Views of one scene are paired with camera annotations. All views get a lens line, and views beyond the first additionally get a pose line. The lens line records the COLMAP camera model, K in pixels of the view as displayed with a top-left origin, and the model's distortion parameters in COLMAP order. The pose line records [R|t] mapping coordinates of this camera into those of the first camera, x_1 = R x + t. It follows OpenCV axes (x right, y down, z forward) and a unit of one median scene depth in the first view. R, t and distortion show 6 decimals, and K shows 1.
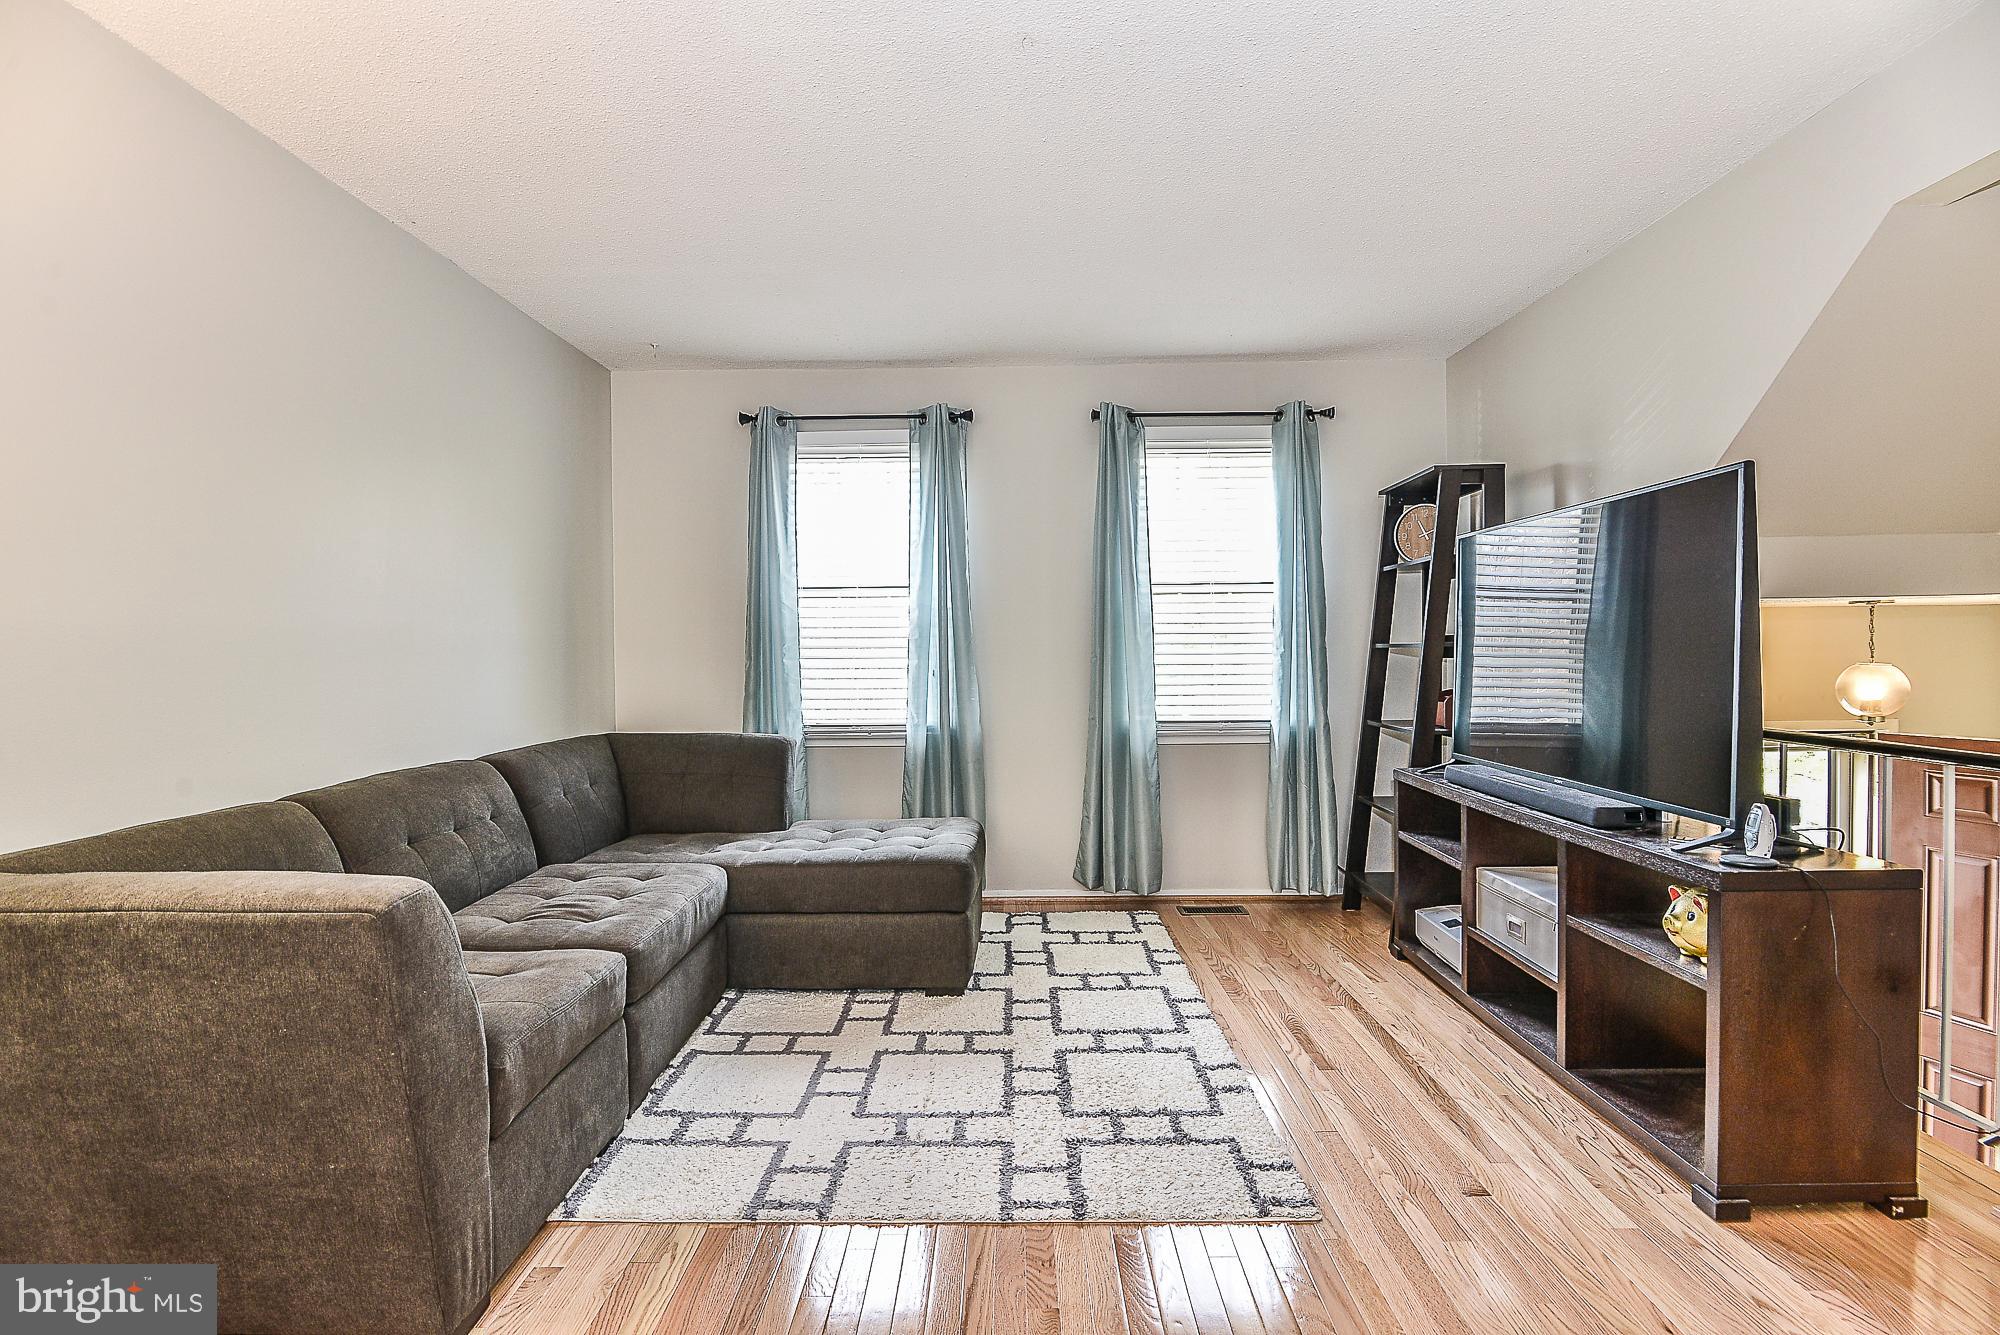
lens RADIAL K [[976.3, 0, 1008.7], [0, 976.3, 662.5], [0, 0, 1]] dist [-0.016873, 0.000681]
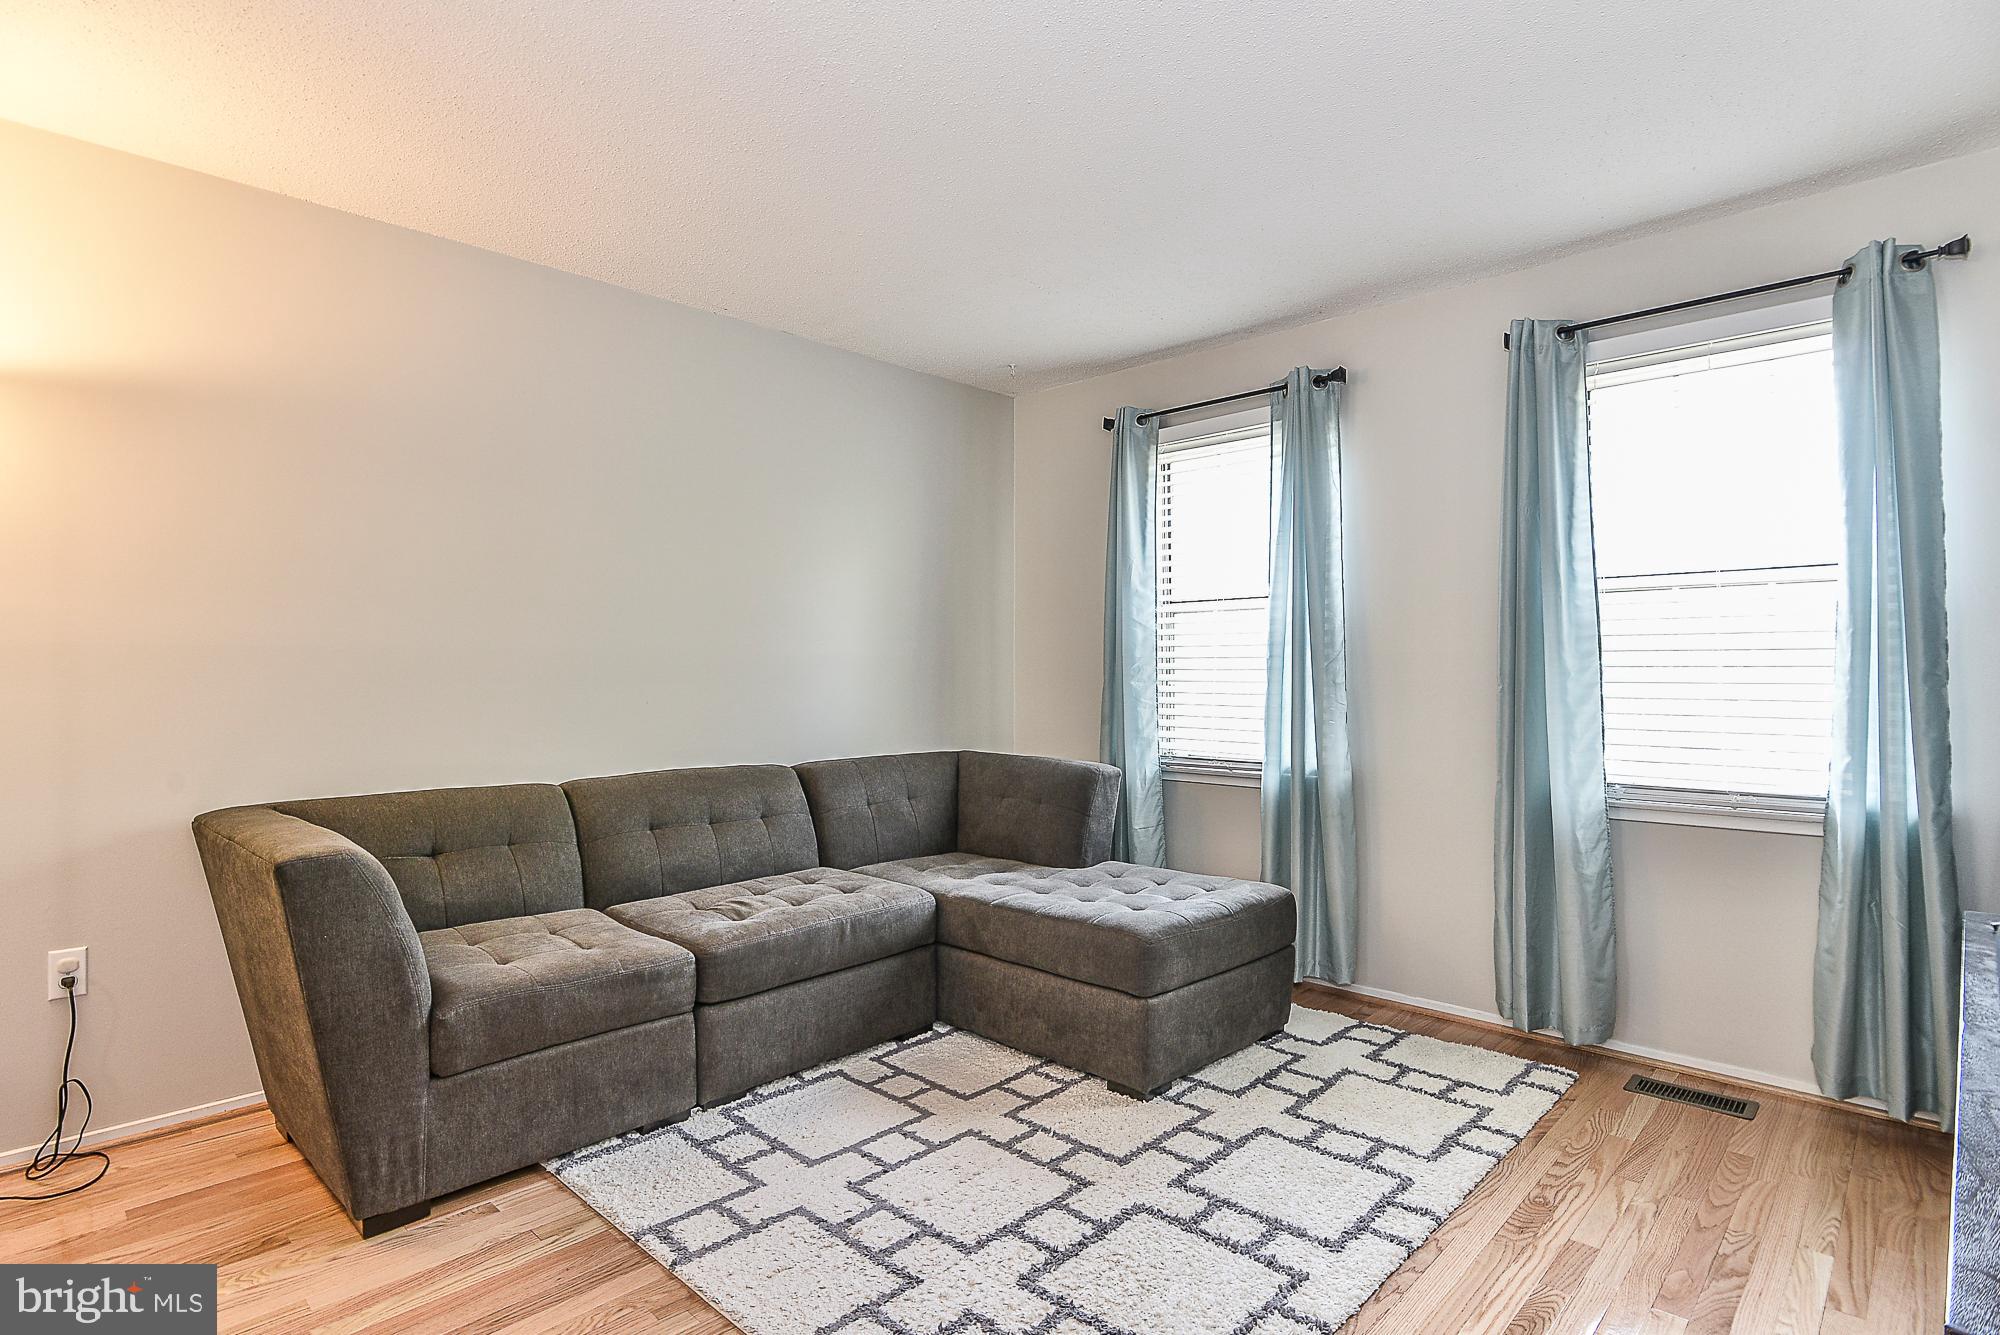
lens RADIAL K [[1019.9, 0, 1000.0], [0, 1019.9, 667.5], [0, 0, 1]] dist [-0.014332, -0.000372]
pose [[0.725282, 0.005921, -0.688426, 0.414812], [-0.018071, 0.999782, -0.010440, -0.005300], [0.688214, 0.020012, 0.725232, 0.282992]]
